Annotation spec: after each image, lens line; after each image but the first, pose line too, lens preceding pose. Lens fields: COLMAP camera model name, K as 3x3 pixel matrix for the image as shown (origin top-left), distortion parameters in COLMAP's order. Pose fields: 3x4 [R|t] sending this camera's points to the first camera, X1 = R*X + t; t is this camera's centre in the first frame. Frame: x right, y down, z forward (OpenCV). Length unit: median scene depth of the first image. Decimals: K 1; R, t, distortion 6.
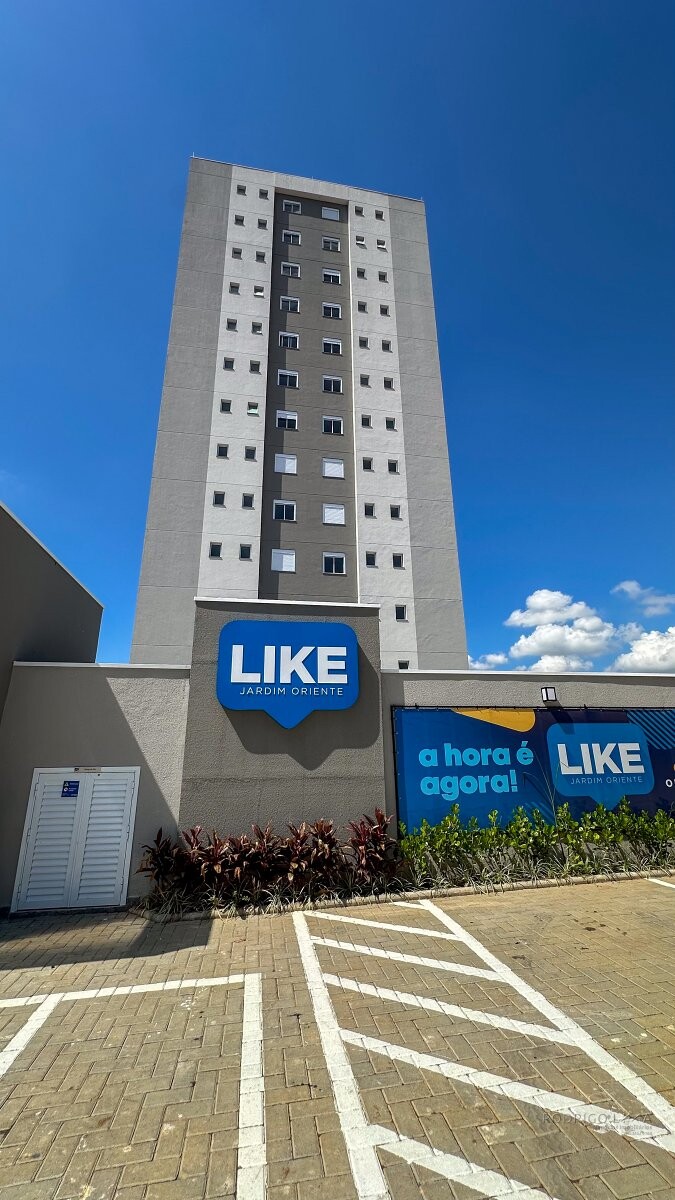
lens RADIAL K [[480.0, 0, 337.5], [0, 480.0, 600.0], [0, 0, 1]] dist [-0.004683, -0.000216]
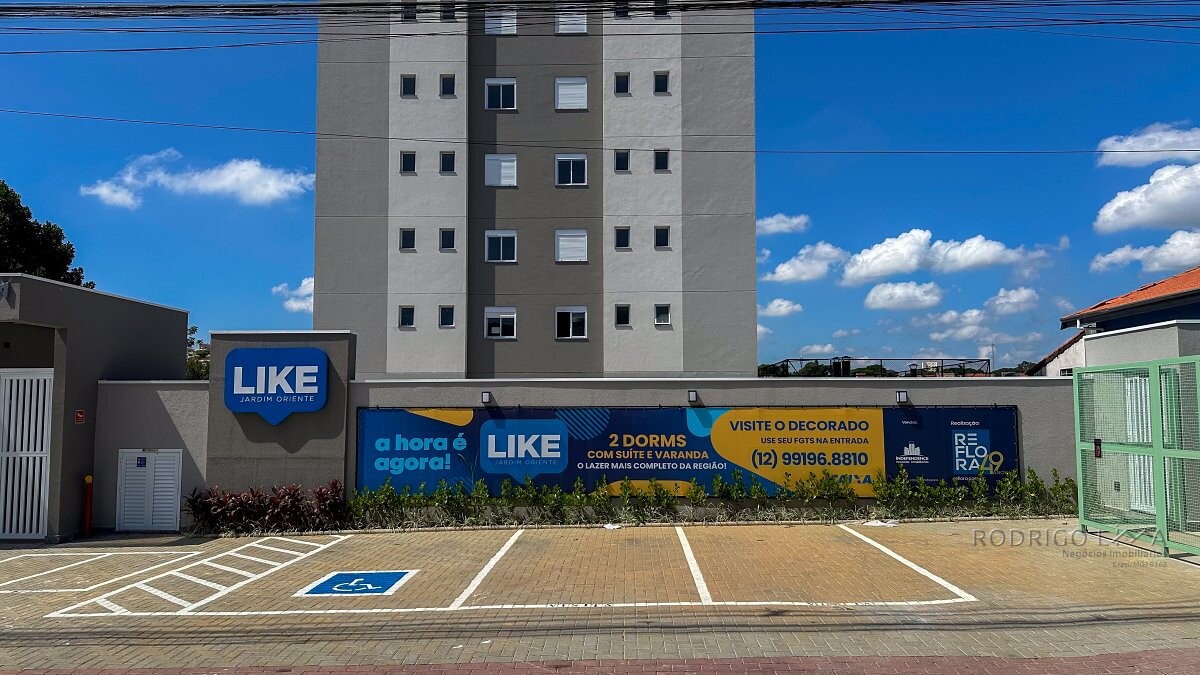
lens RADIAL K [[839.1, 0, 596.7], [0, 839.1, 345.7], [0, 0, 1]] dist [0.126678, -0.195509]
pose [[0.977975, -0.008518, -0.208548, 1.252659], [0.056383, 0.972802, 0.224672, -0.437865], [0.200962, -0.231482, 0.951856, -1.071166]]
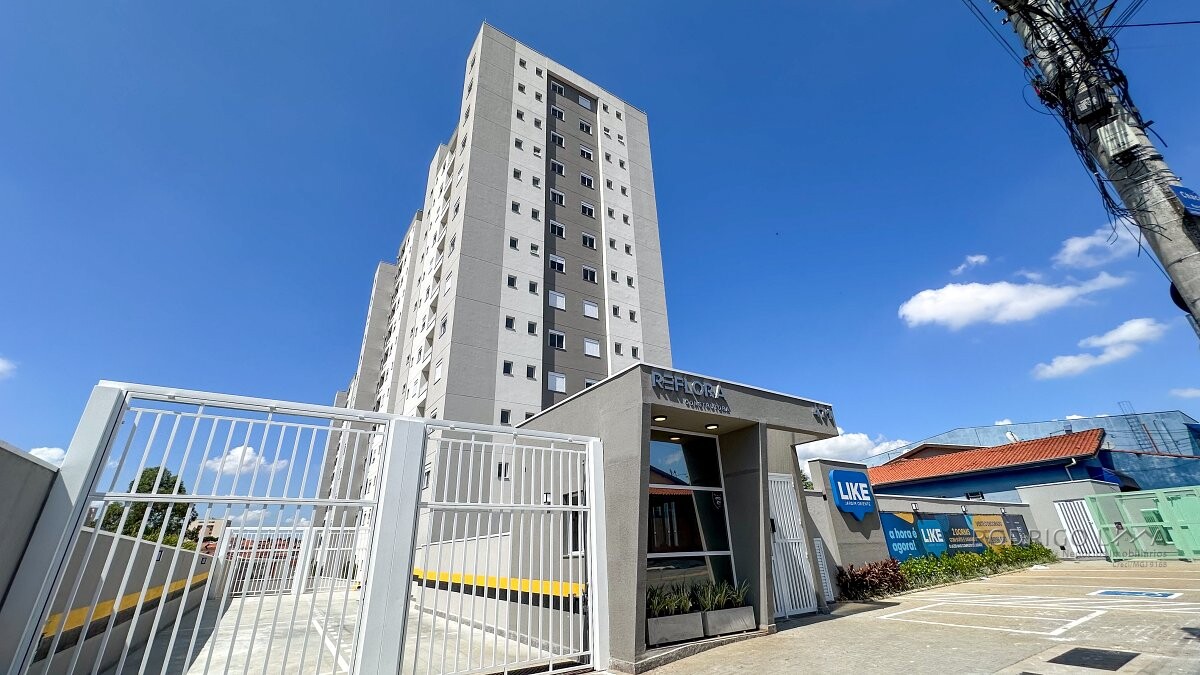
lens RADIAL K [[480.0, 0, 600.0], [0, 480.0, 337.5], [0, 0, 1]] dist [-0.004683, -0.000216]
pose [[0.916987, 0.148118, 0.370401, -2.018129], [-0.100171, 0.984259, -0.145603, -0.121751], [-0.386137, 0.096413, 0.917389, -0.632126]]
